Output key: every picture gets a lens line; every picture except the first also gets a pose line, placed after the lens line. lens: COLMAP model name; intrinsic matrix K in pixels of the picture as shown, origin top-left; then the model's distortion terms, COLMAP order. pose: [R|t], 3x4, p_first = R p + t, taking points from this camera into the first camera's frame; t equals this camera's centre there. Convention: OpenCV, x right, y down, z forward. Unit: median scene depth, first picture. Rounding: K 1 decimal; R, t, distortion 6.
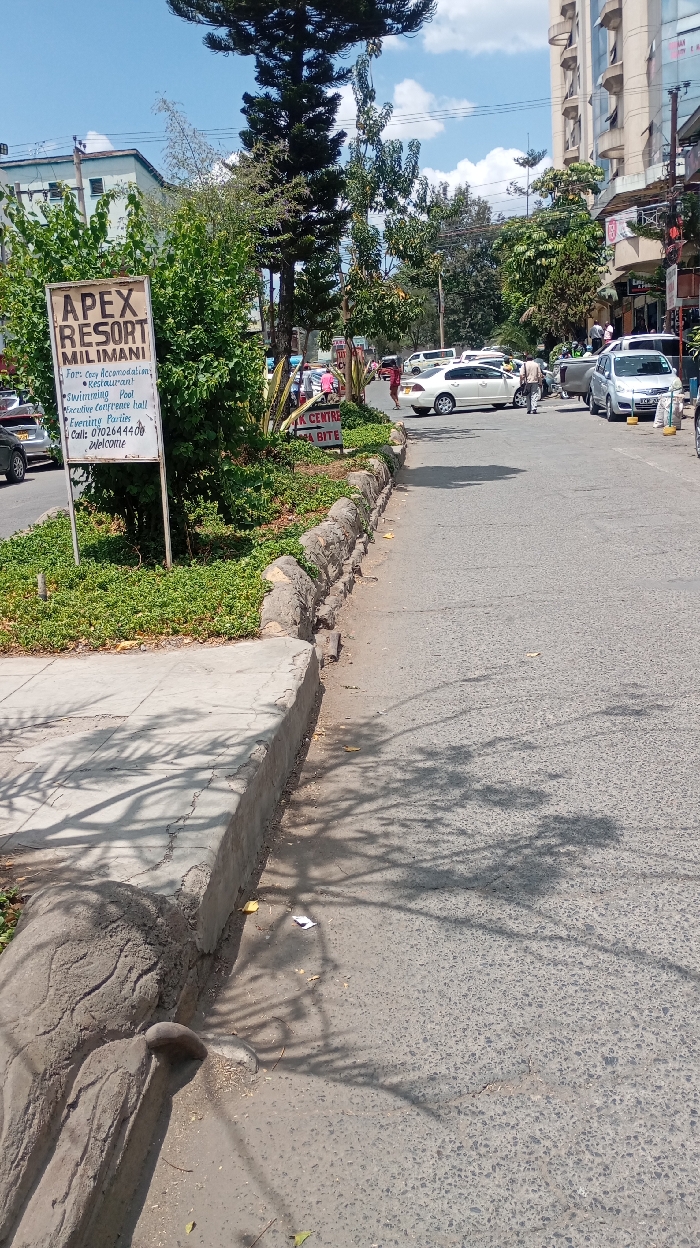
lens RADIAL K [[1077.2, 0, 350.2], [0, 1077.2, 709.3], [0, 0, 1]] dist [-0.002978, 0.009602]
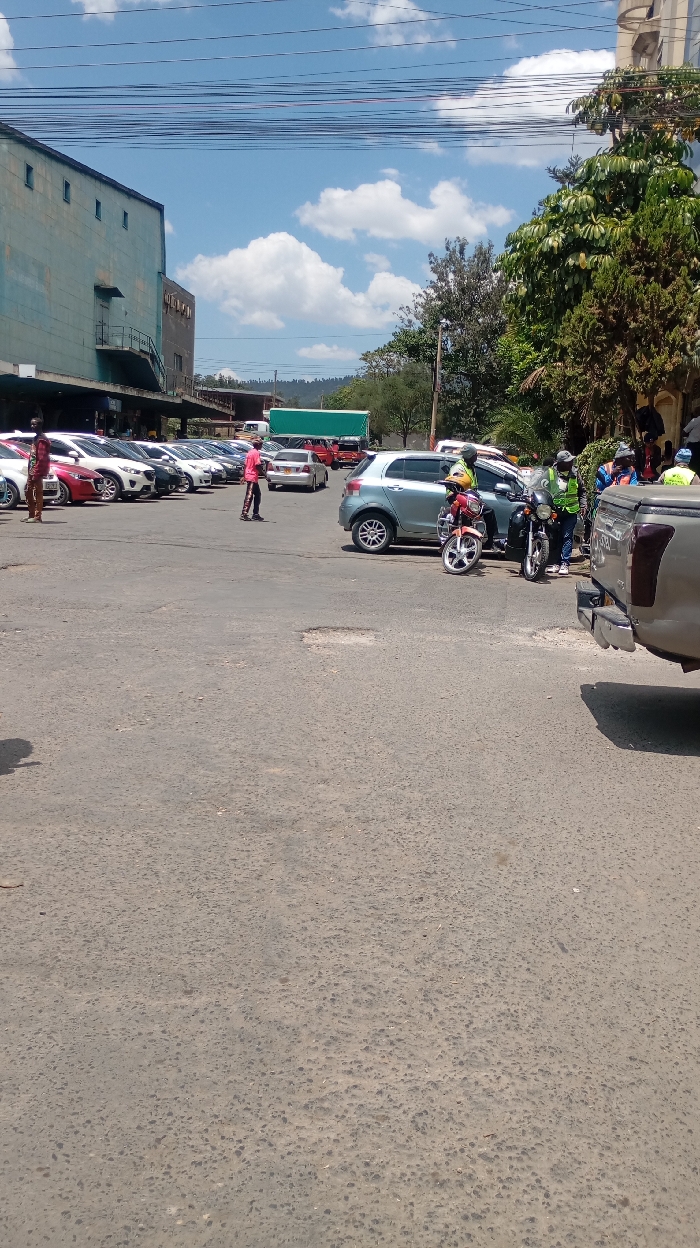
lens RADIAL K [[1108.1, 0, 350.0], [0, 1108.1, 624.0], [0, 0, 1]] dist [0.056028, -0.005907]
pose [[0.992103, 0.125424, -0.000750, 0.106504], [-0.124111, 0.980822, -0.150279, -0.190551], [-0.018113, 0.149185, 0.988643, 0.582464]]
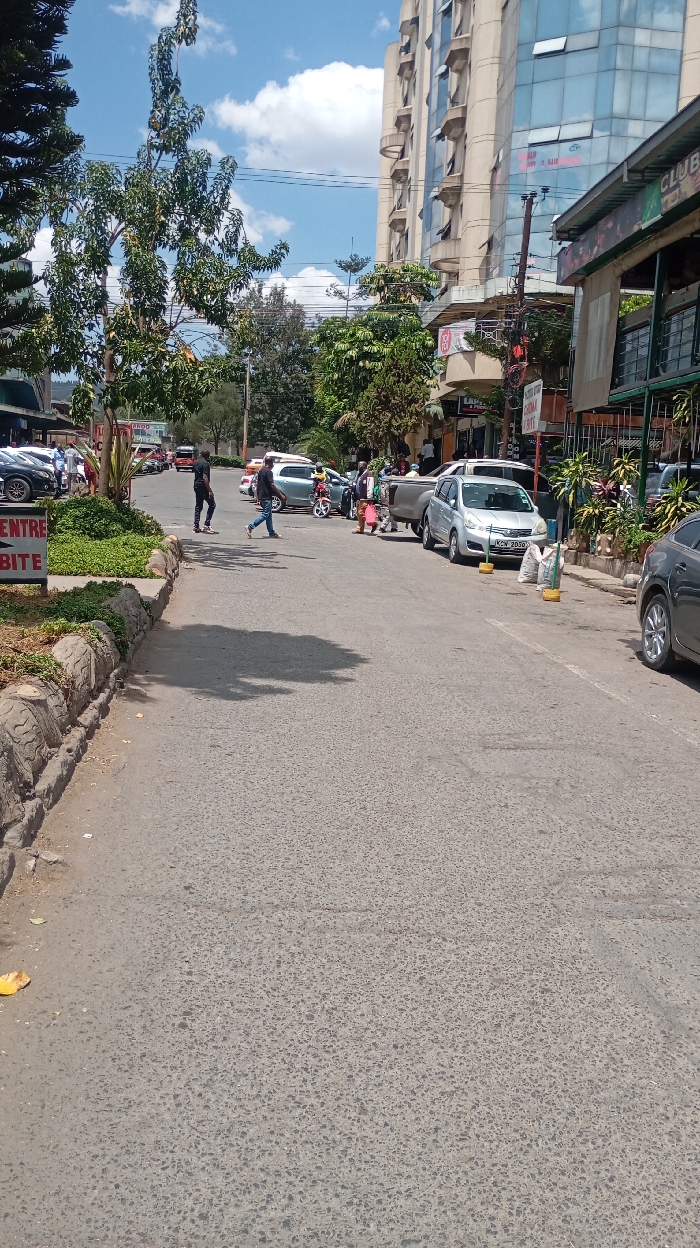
lens RADIAL K [[1099.9, 0, 349.9], [0, 1099.9, 686.5], [0, 0, 1]] dist [0.006907, -0.000512]
pose [[0.976417, 0.090696, 0.195918, 0.014968], [-0.068612, 0.990792, -0.116718, -0.052598], [-0.204700, 0.100523, 0.973649, 0.164059]]
